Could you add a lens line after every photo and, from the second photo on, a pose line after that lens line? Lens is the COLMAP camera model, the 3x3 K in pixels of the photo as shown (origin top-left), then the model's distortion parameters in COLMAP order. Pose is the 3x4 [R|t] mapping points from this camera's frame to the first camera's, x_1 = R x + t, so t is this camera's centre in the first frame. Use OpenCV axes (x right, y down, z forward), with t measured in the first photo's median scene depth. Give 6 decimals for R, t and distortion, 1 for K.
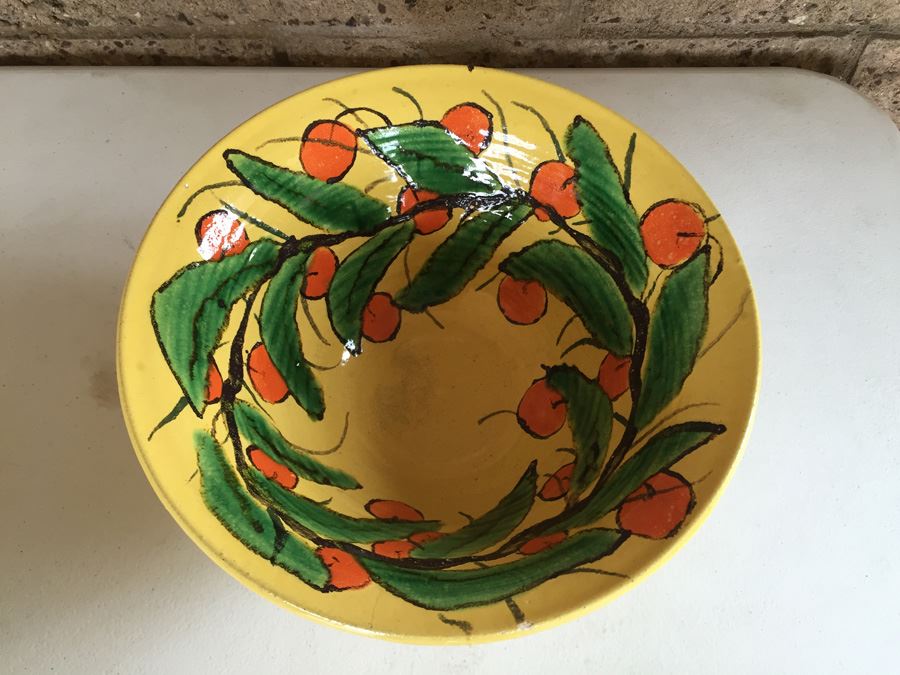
lens RADIAL K [[762.2, 0, 448.1], [0, 762.2, 327.3], [0, 0, 1]] dist [0.057733, -0.084545]
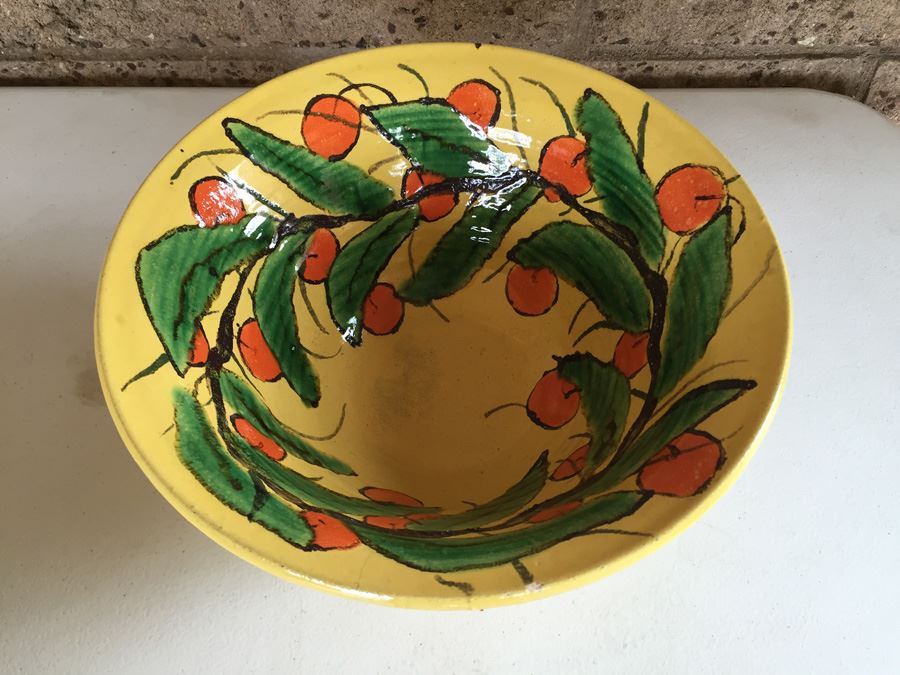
lens RADIAL K [[766.3, 0, 447.8], [0, 766.3, 327.5], [0, 0, 1]] dist [0.091374, -0.145067]
pose [[0.999795, 0.006060, -0.019332, 0.012449], [-0.008545, 0.991327, -0.131139, 0.151523], [0.018370, 0.131277, 0.991176, 0.064379]]
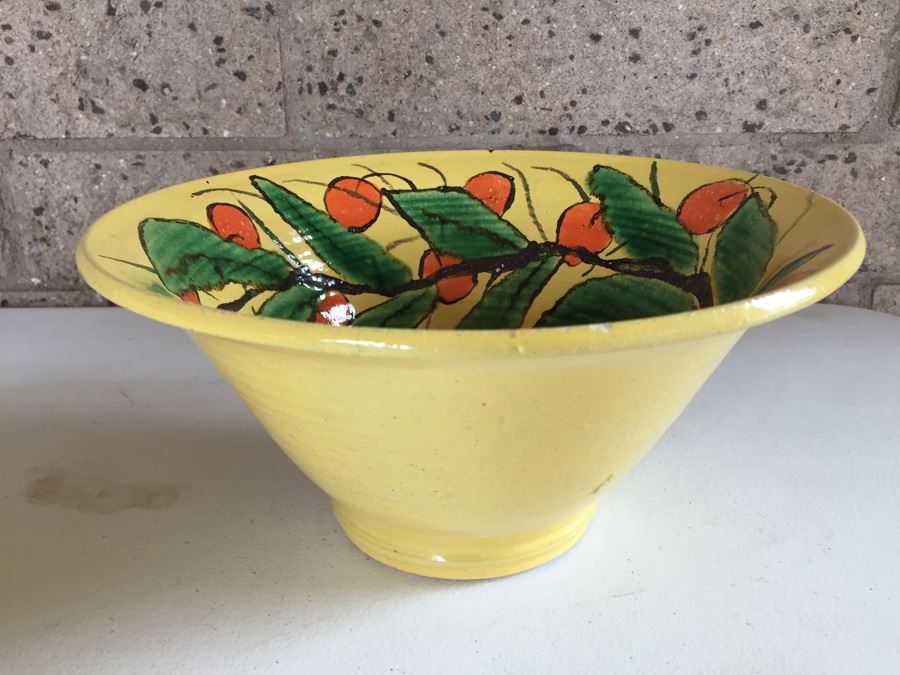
lens RADIAL K [[766.3, 0, 447.8], [0, 766.3, 327.5], [0, 0, 1]] dist [0.091374, -0.145067]
pose [[0.999364, -0.021033, -0.028806, -0.005410], [-0.003717, 0.741820, -0.670589, 0.575962], [0.035473, 0.670269, 0.741270, 0.364930]]
